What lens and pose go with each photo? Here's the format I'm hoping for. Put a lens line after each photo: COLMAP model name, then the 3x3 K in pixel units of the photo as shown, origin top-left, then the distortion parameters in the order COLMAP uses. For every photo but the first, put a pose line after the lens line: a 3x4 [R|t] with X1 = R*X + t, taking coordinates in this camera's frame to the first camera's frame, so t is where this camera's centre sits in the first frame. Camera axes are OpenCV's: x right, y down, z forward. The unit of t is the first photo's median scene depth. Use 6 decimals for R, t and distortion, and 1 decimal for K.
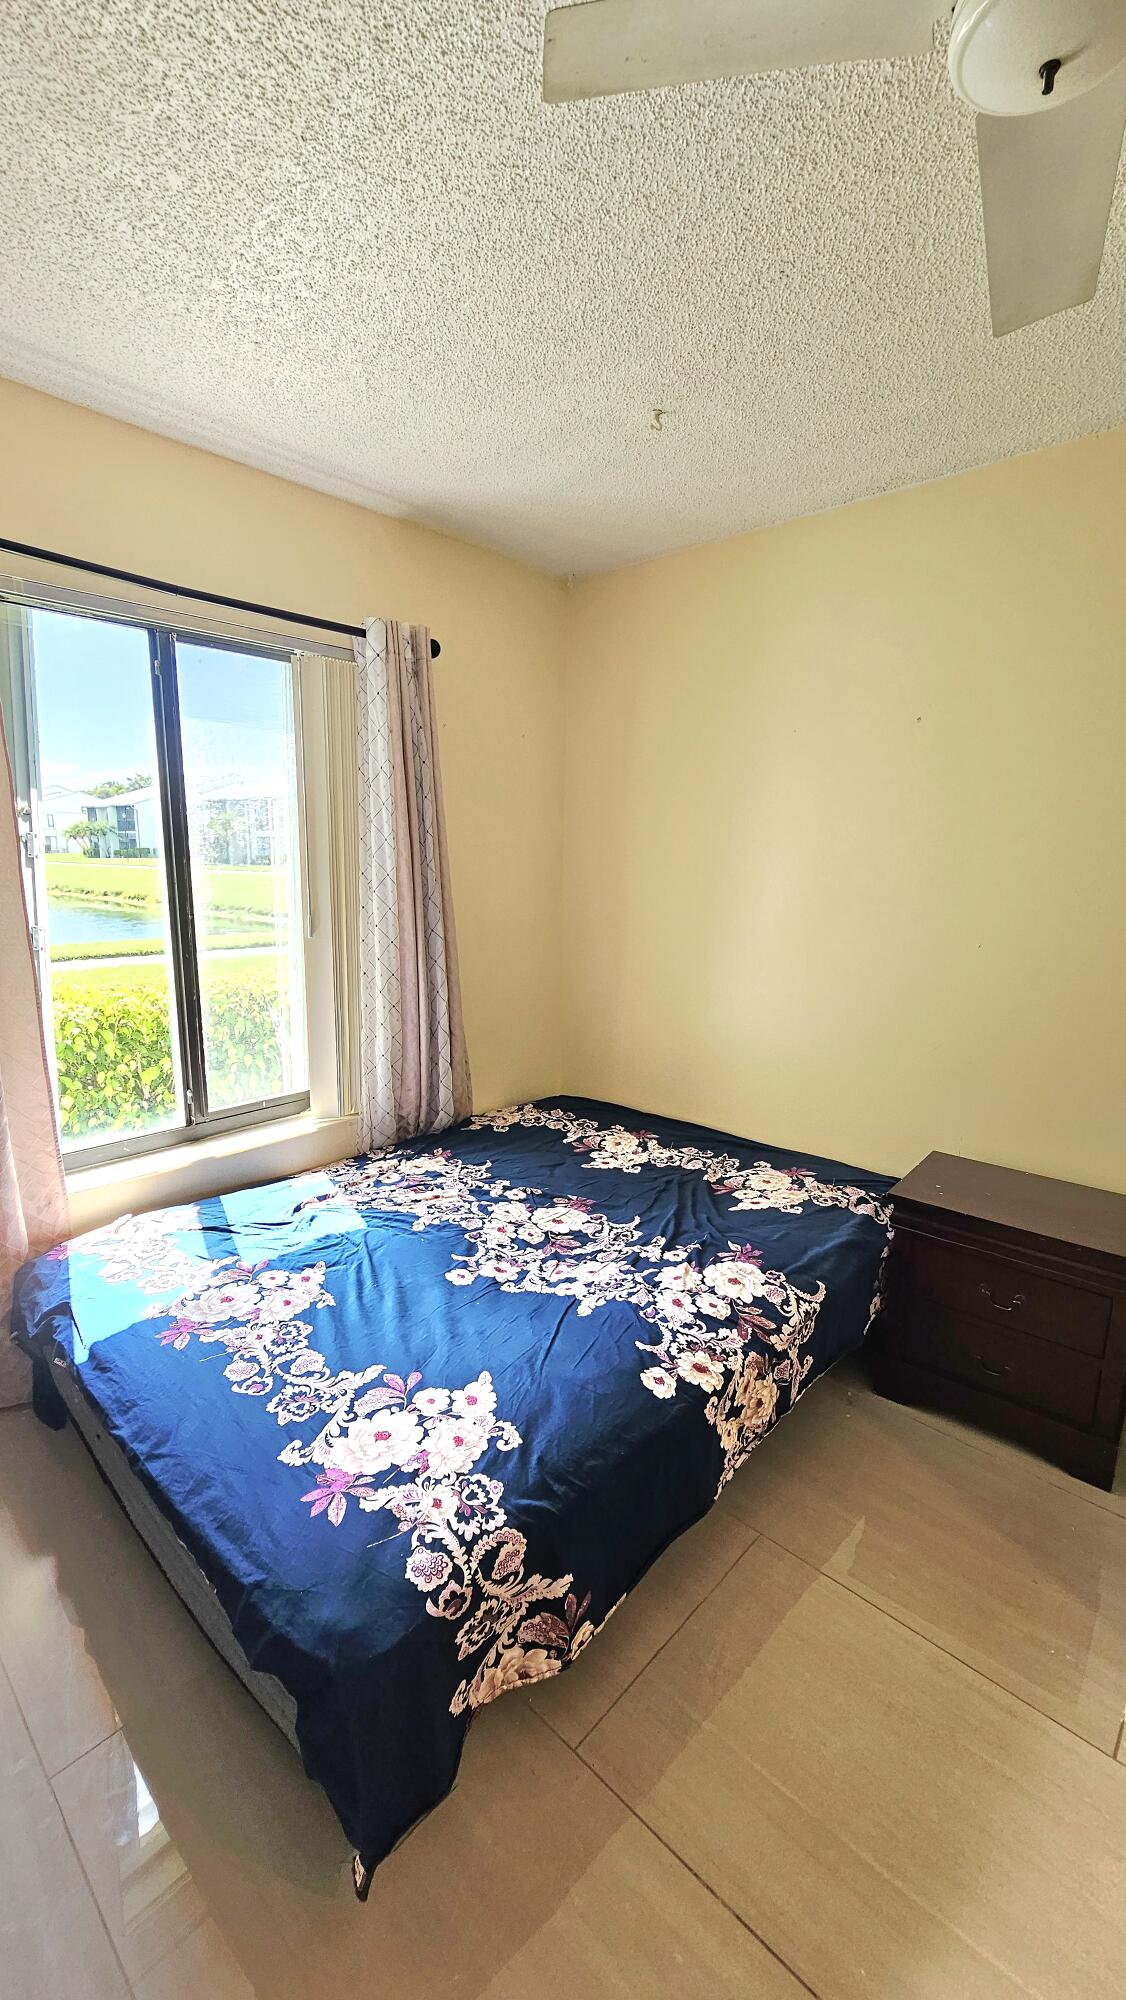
lens RADIAL K [[803.7, 0, 551.2], [0, 803.7, 1003.0], [0, 0, 1]] dist [-0.002311, 0.000789]
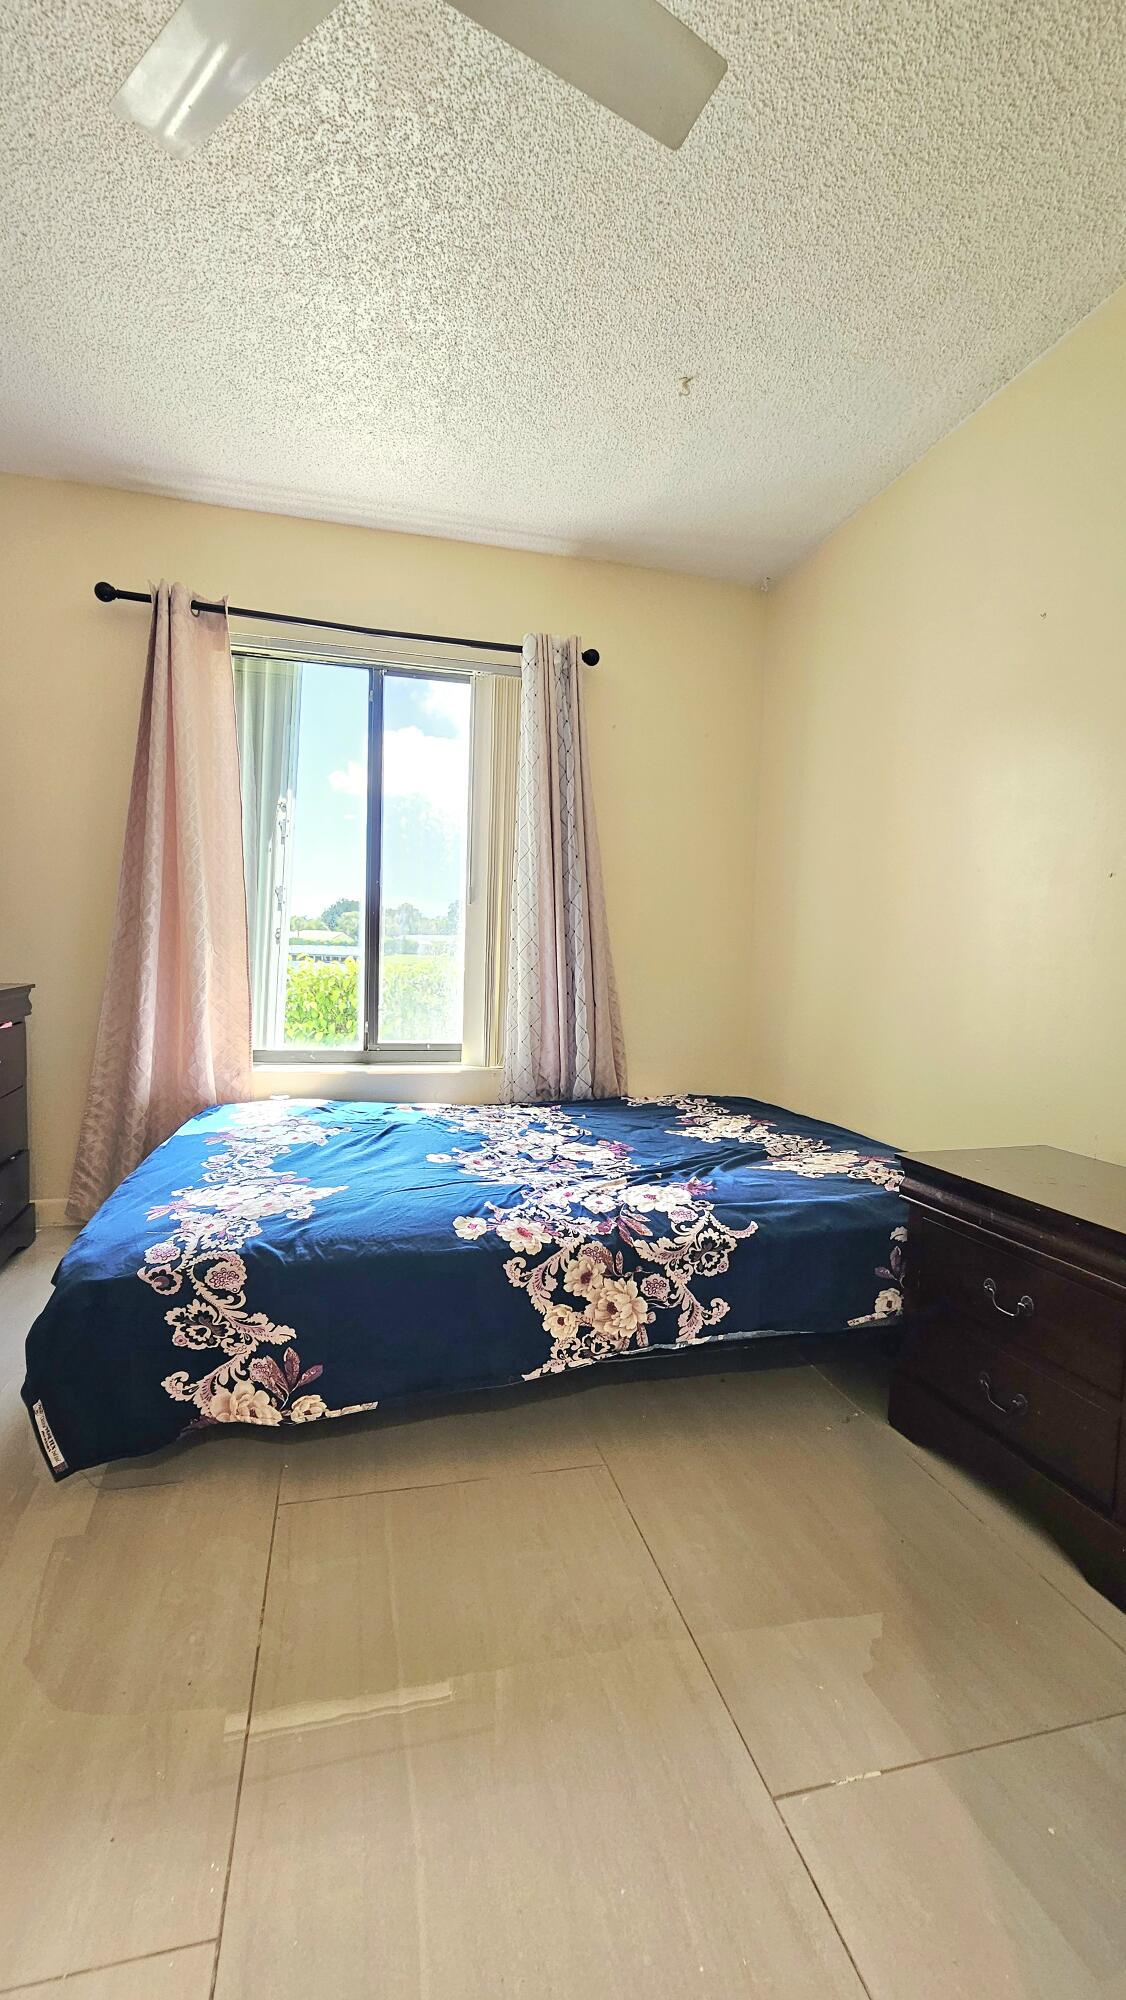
lens RADIAL K [[803.7, 0, 550.1], [0, 803.7, 994.8], [0, 0, 1]] dist [-0.002311, 0.000789]
pose [[0.846041, 0.041031, -0.531536, 0.589605], [-0.116425, 0.987188, -0.109108, 0.222928], [0.520249, 0.154194, 0.839979, 0.123043]]
